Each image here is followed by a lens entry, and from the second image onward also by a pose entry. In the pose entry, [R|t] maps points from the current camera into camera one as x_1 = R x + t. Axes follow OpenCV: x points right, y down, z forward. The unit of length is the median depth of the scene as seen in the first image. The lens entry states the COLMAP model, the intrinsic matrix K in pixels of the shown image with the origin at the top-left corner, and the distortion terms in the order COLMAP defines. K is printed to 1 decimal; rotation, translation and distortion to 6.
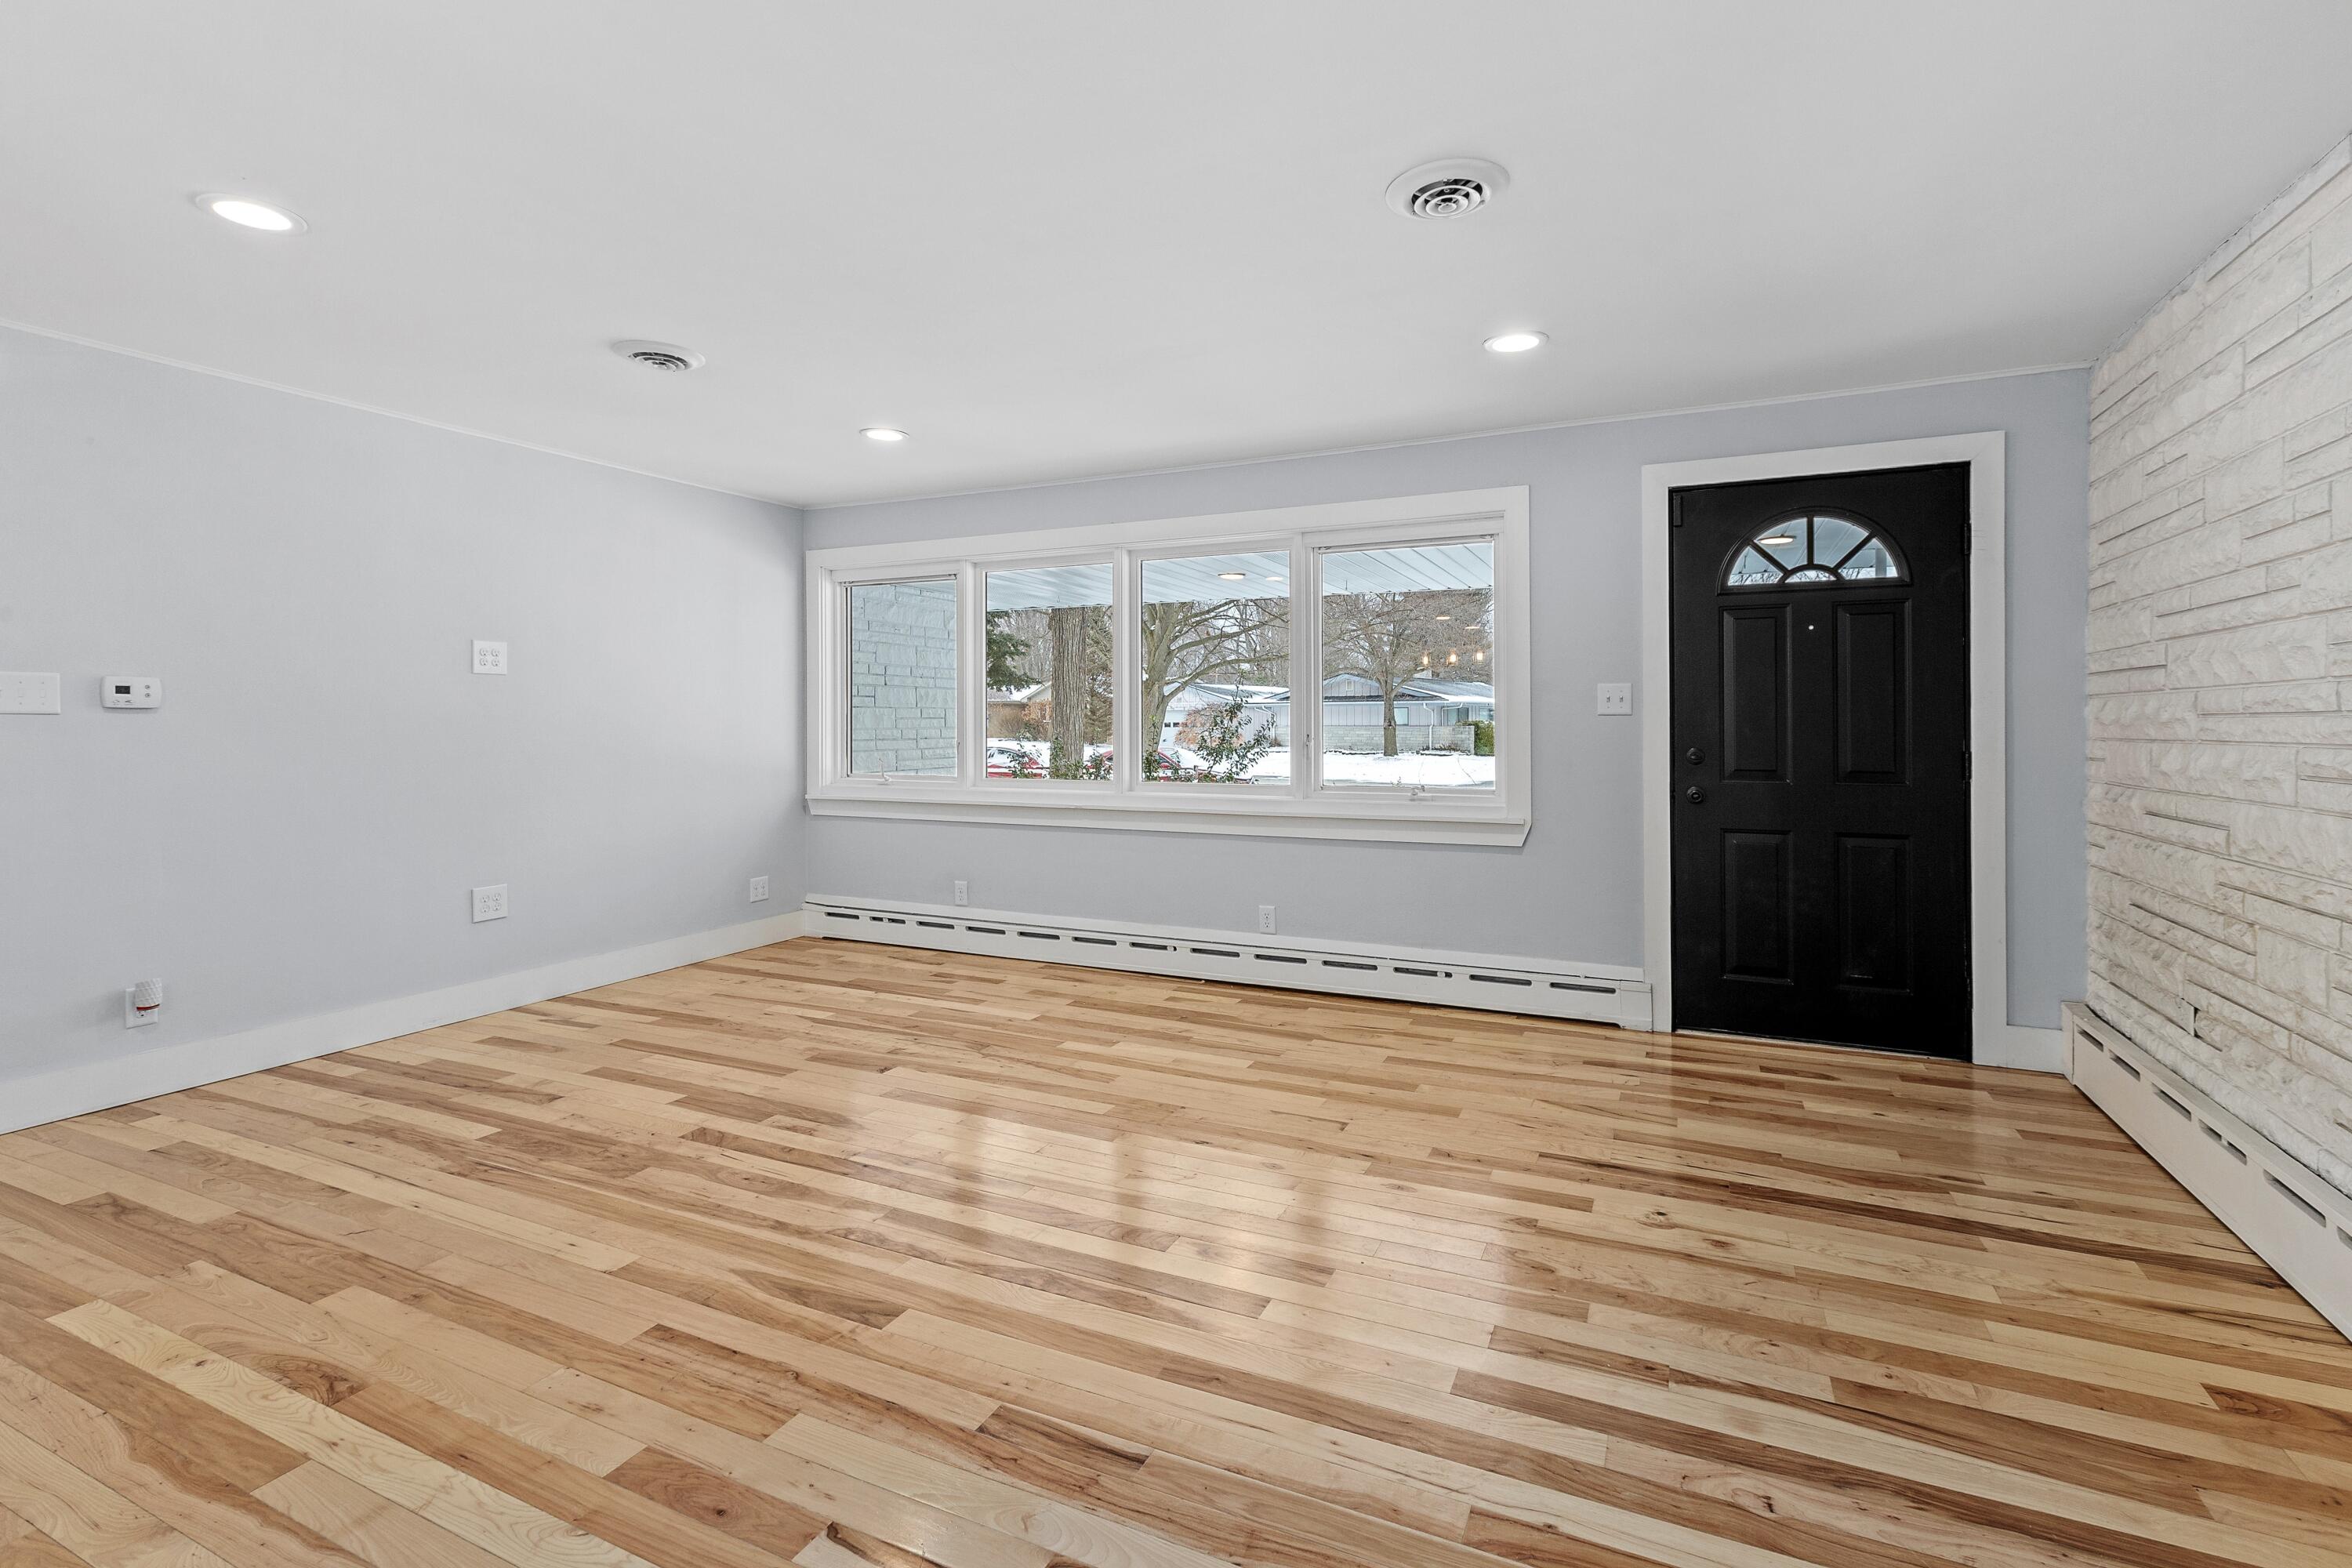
lens RADIAL K [[1078.1, 0, 1192.2], [0, 1078.1, 735.5], [0, 0, 1]] dist [0.000324, -0.000666]
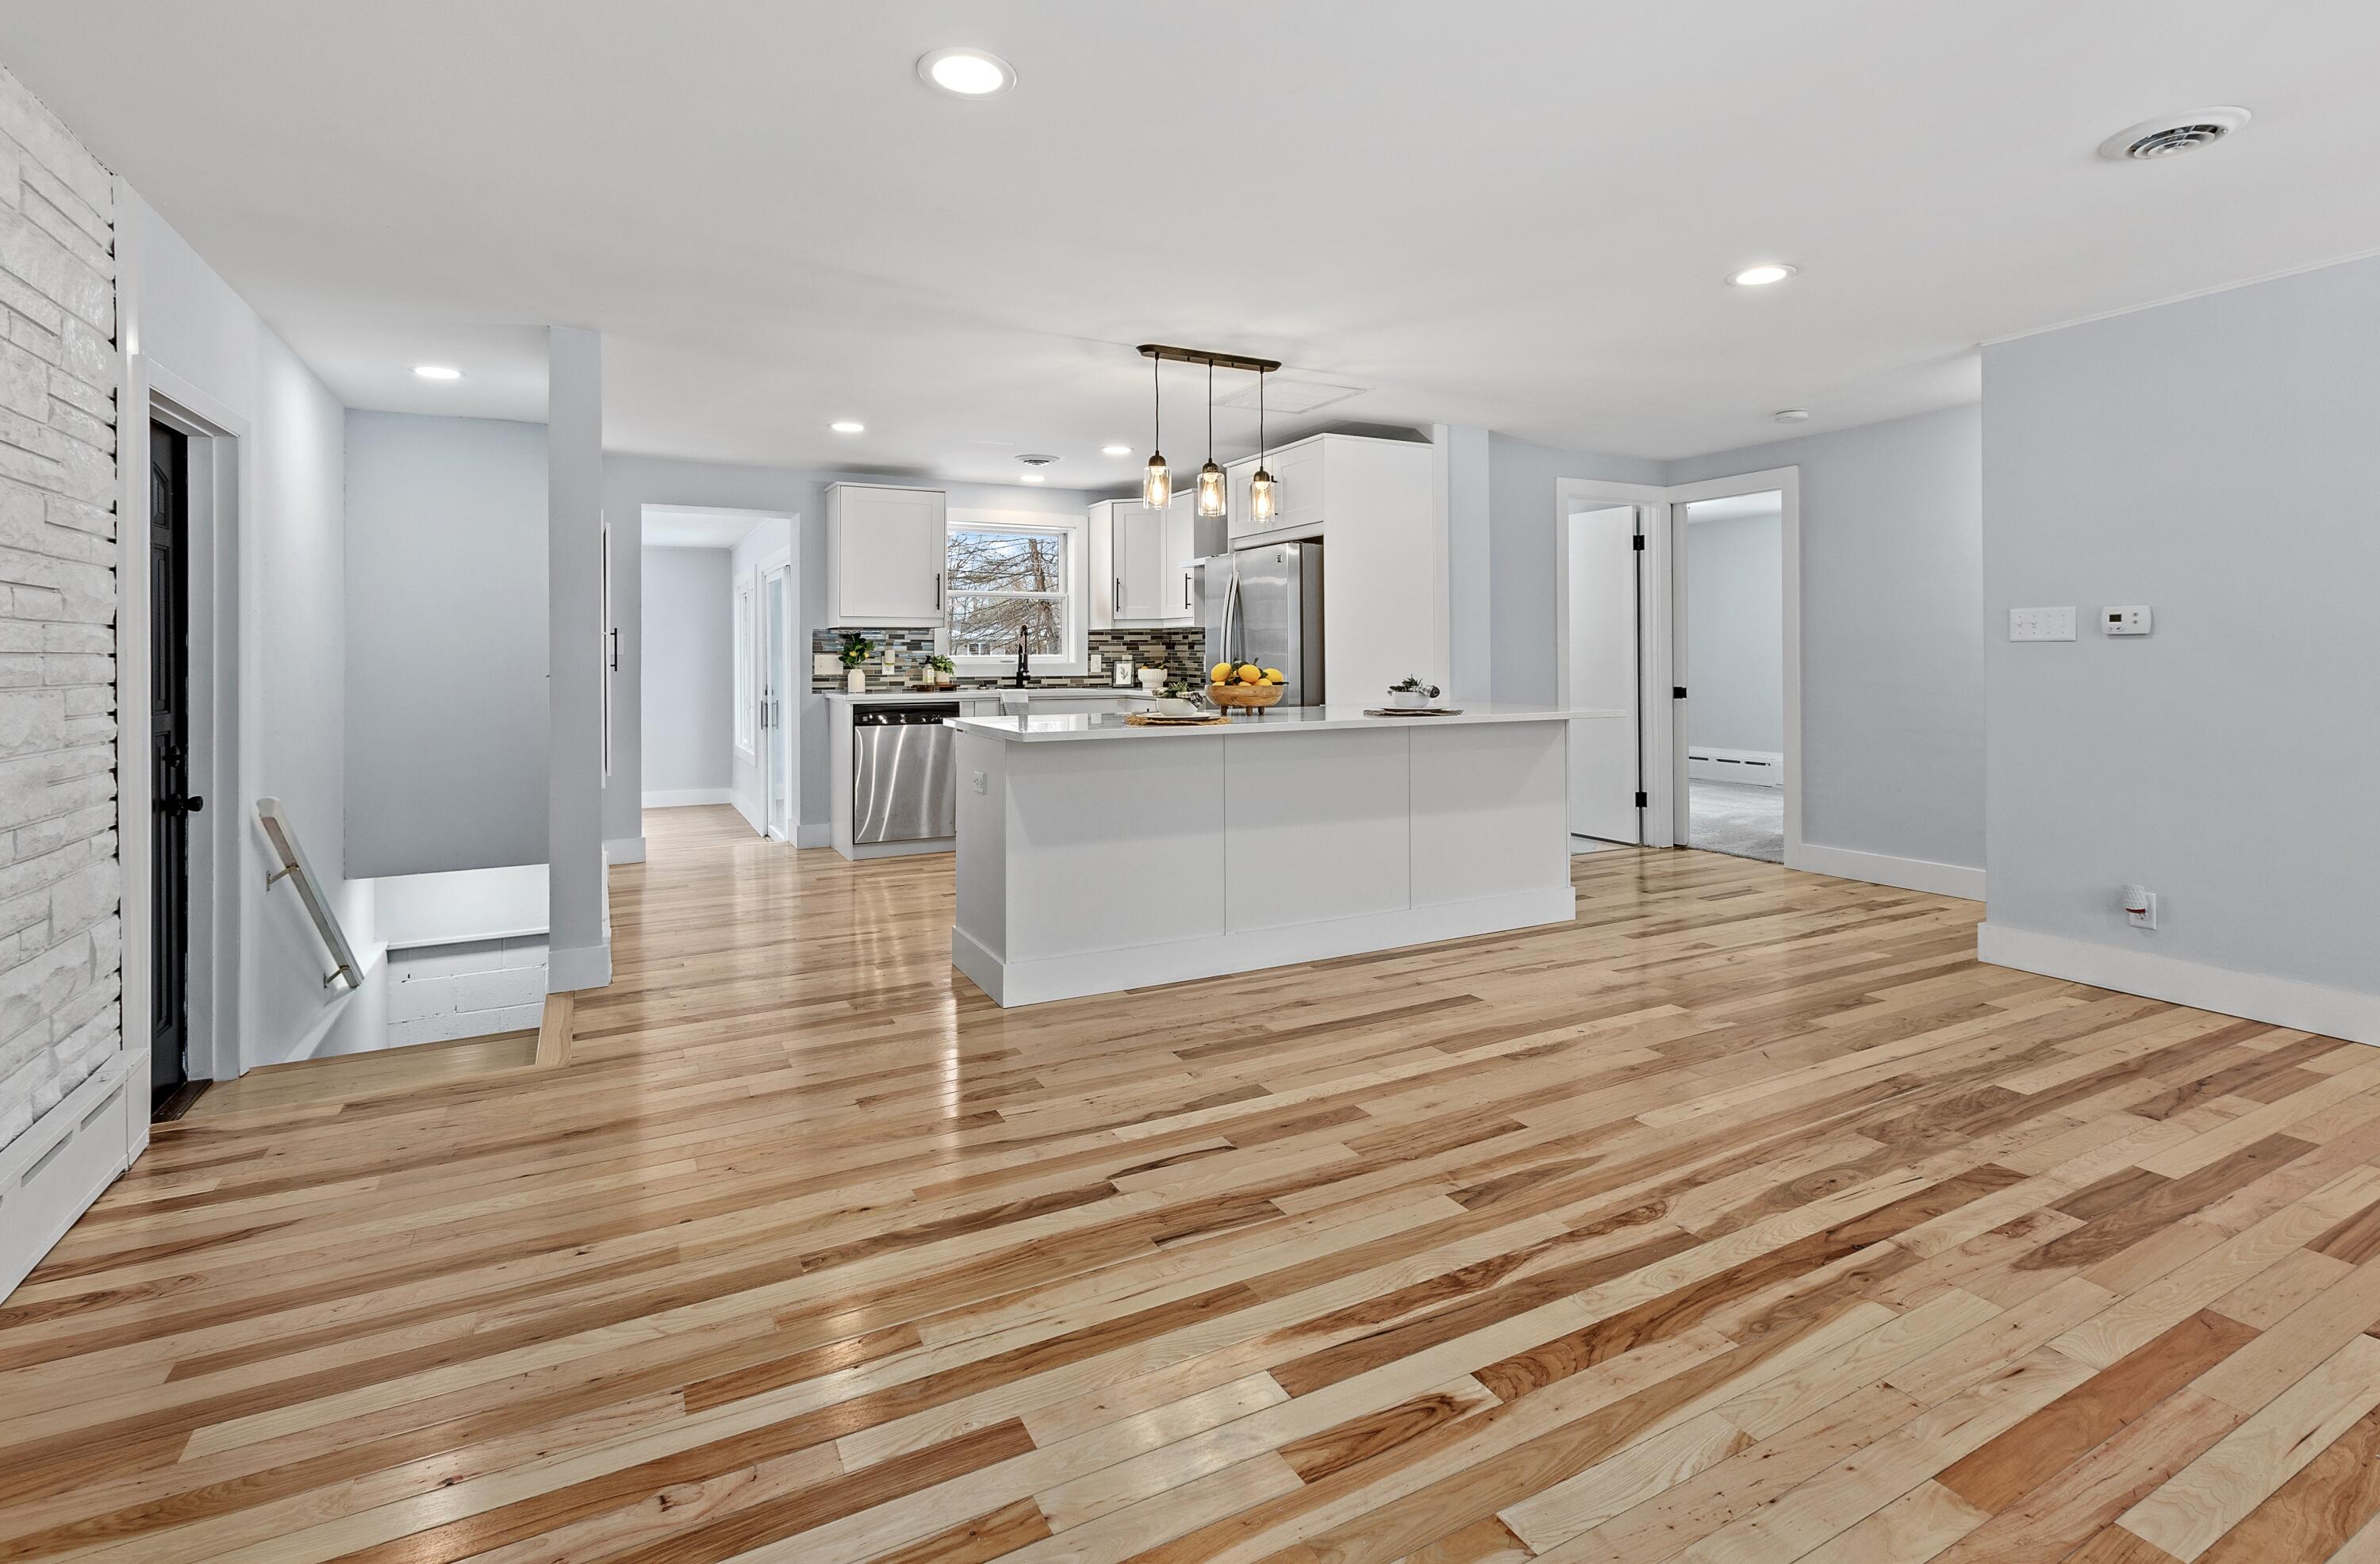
lens RADIAL K [[1140.4, 0, 1224.8], [0, 1140.4, 659.8], [0, 0, 1]] dist [0.001614, -0.000537]
pose [[-0.595305, 0.008966, -0.803450, 0.481410], [-0.001096, 0.999928, 0.011971, -0.011880], [0.803499, 0.008007, -0.595252, 0.918010]]
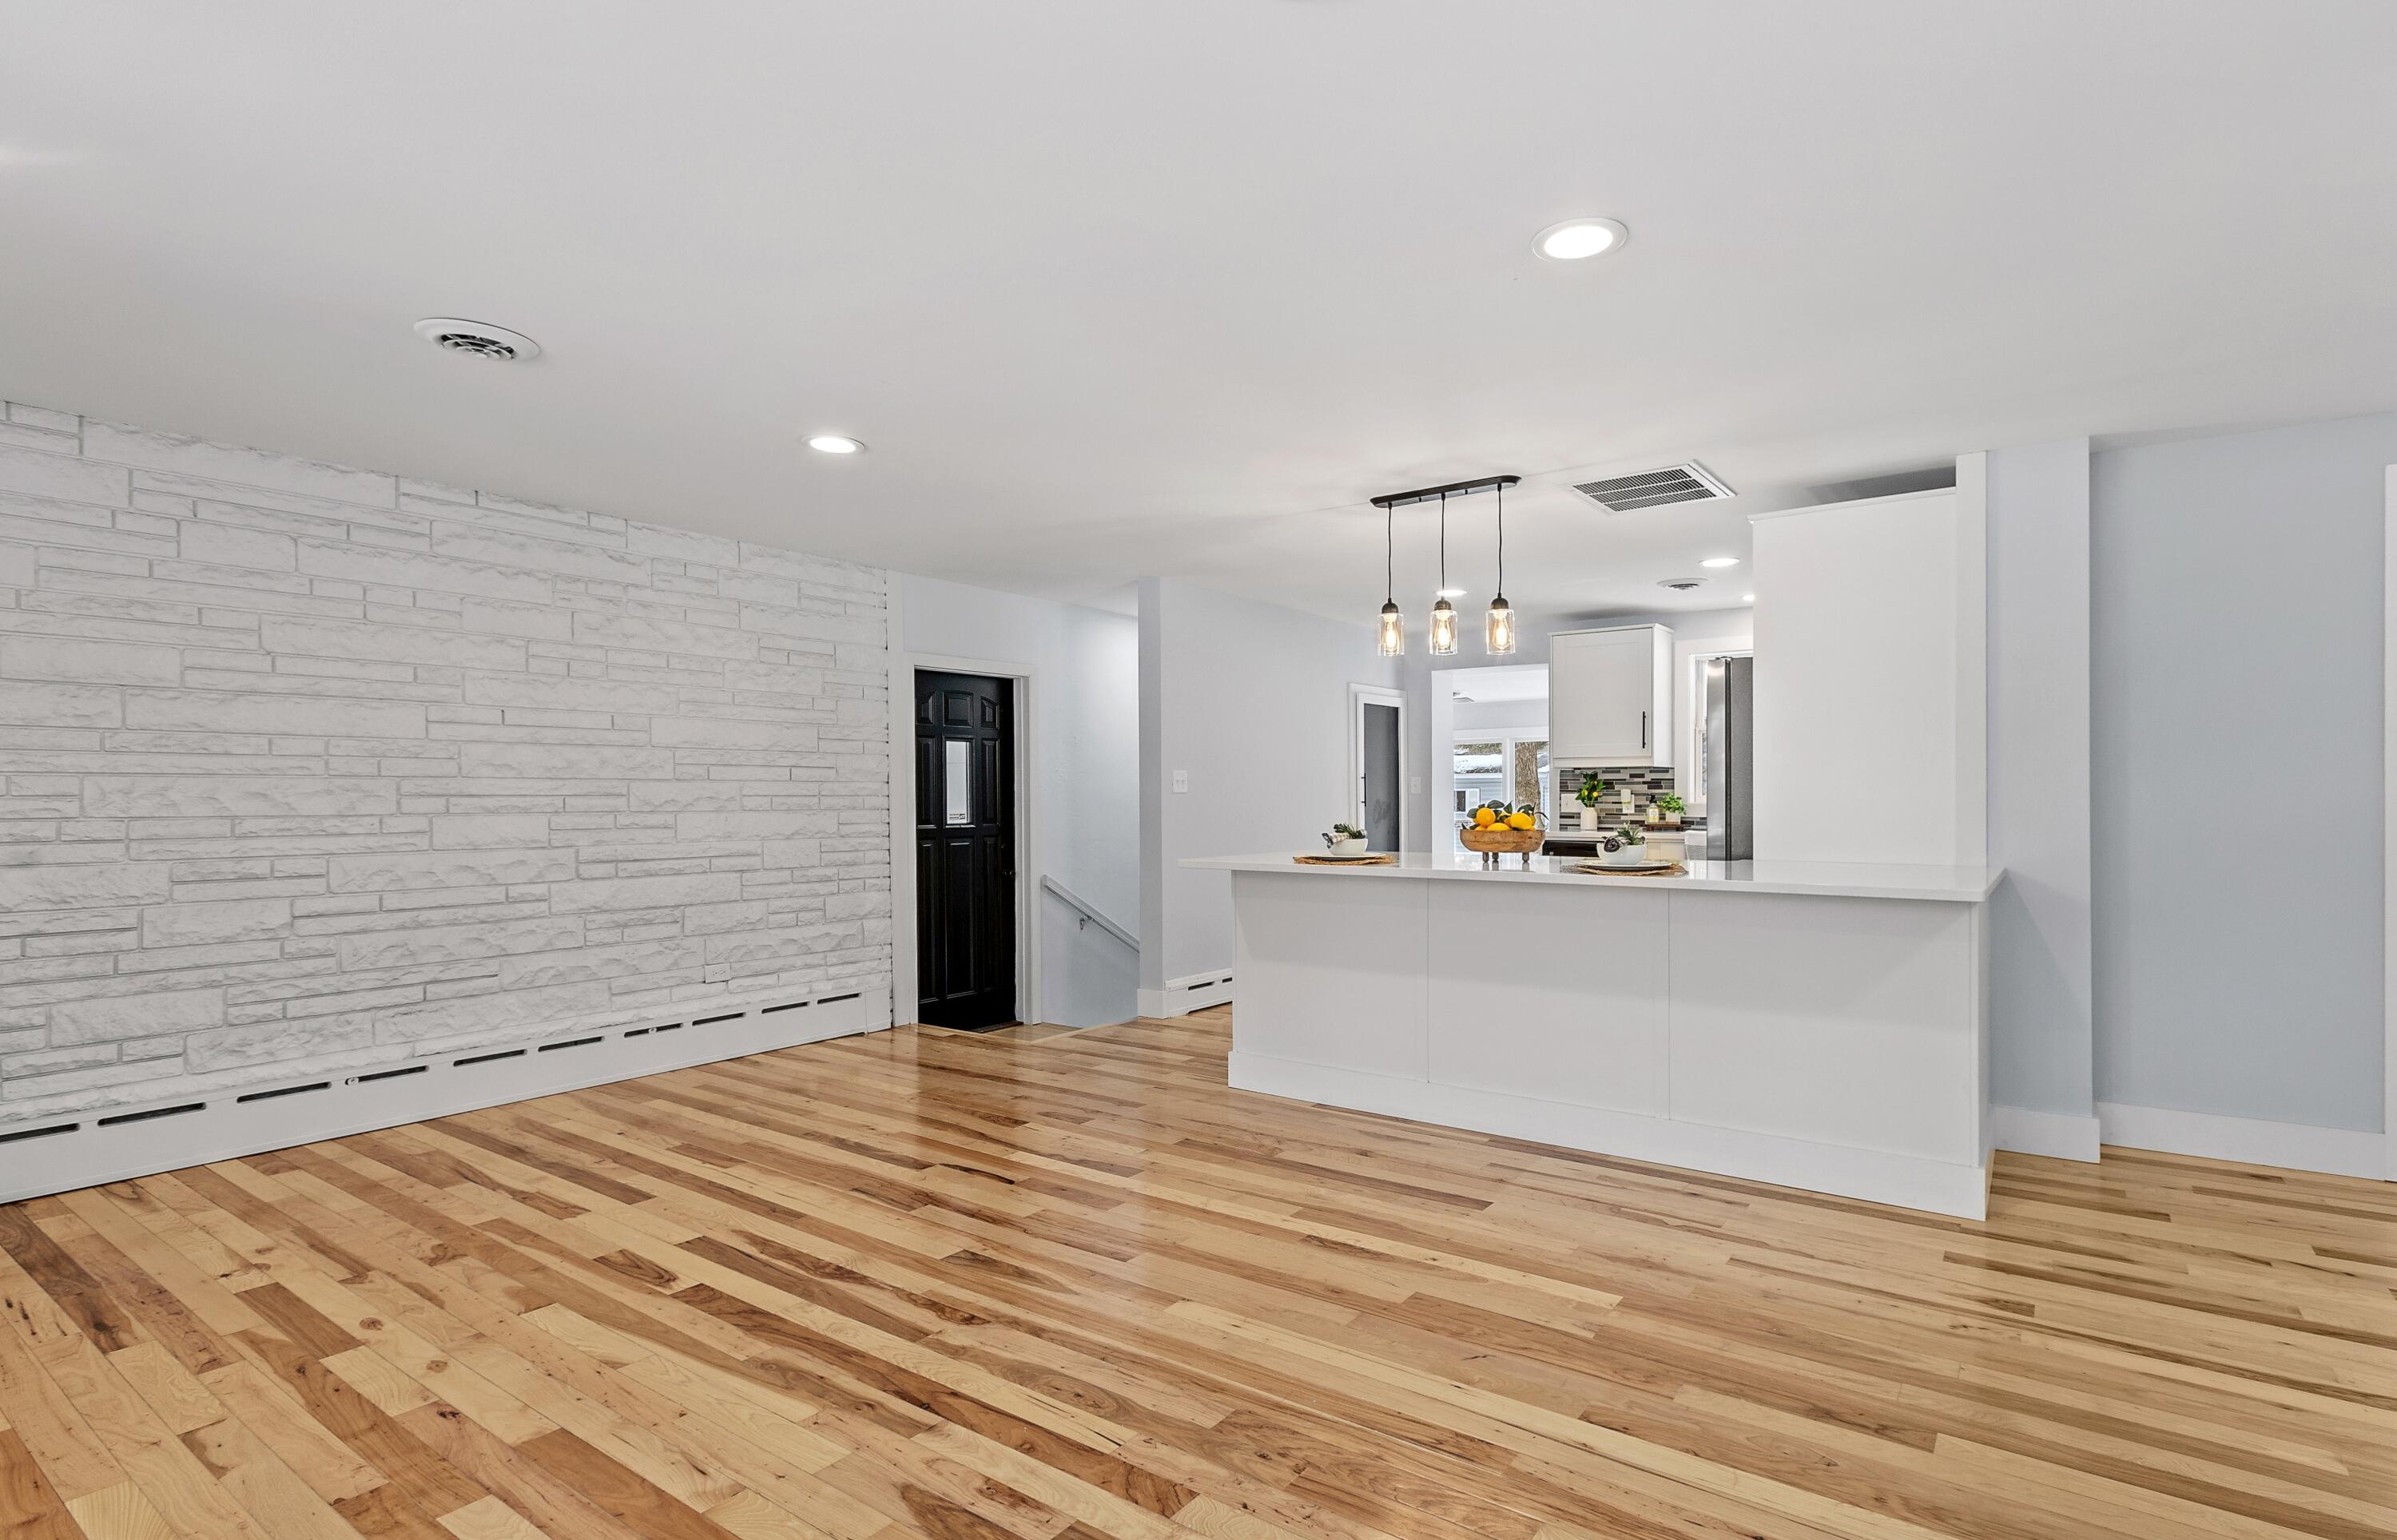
lens RADIAL K [[1159.4, 0, 1259.8], [0, 1159.4, 812.9], [0, 0, 1]] dist [0.000352, 0.000666]
pose [[-0.984919, 0.001127, 0.173012, -0.545445], [0.005432, 0.999687, 0.024411, -0.016184], [-0.172930, 0.024983, -0.984617, 1.418913]]
